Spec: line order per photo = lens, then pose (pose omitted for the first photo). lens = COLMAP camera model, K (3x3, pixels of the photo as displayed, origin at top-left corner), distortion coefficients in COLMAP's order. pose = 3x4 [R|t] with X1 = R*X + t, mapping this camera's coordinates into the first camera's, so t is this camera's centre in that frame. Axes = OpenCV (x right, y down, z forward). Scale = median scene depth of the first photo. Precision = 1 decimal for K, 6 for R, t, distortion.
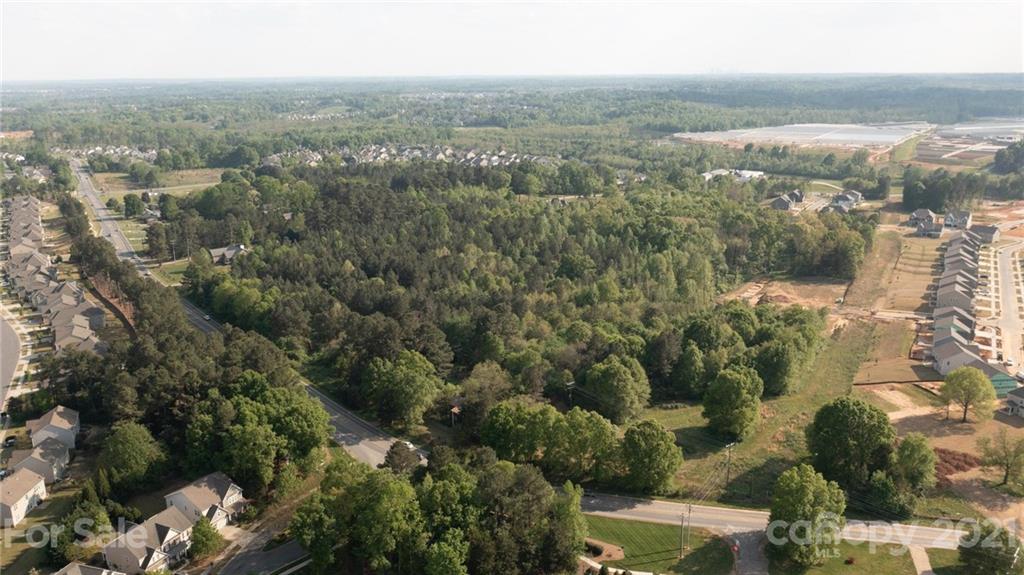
lens RADIAL K [[833.4, 0, 512.0], [0, 833.4, 287.5], [0, 0, 1]] dist [-0.017490, -0.003463]
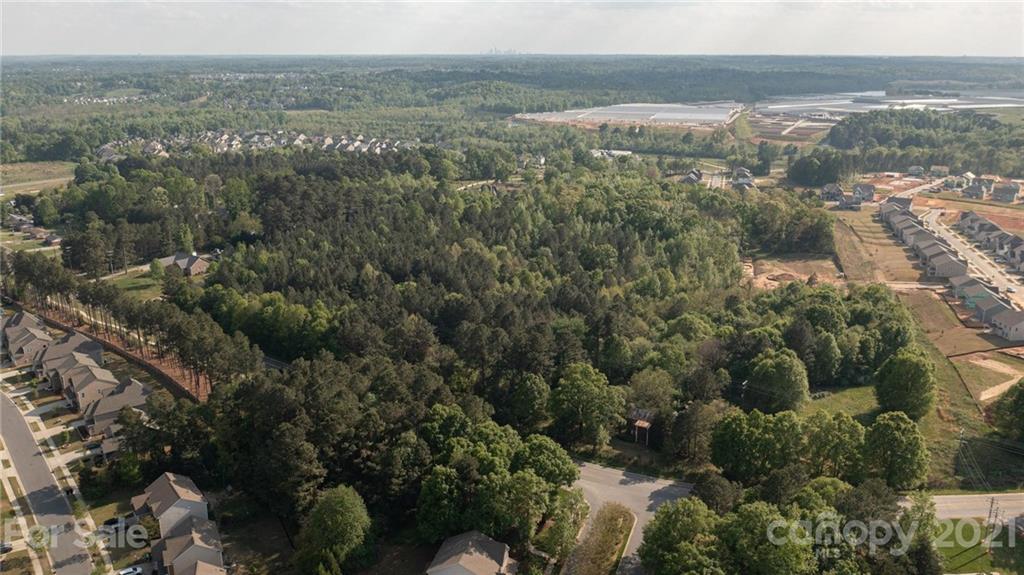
lens RADIAL K [[833.4, 0, 512.0], [0, 833.4, 287.5], [0, 0, 1]] dist [-0.017490, -0.003463]
pose [[0.962731, -0.064907, 0.262557, -0.118482], [0.059030, 0.997799, 0.030216, -0.010531], [-0.263940, -0.013591, 0.964443, 0.042281]]
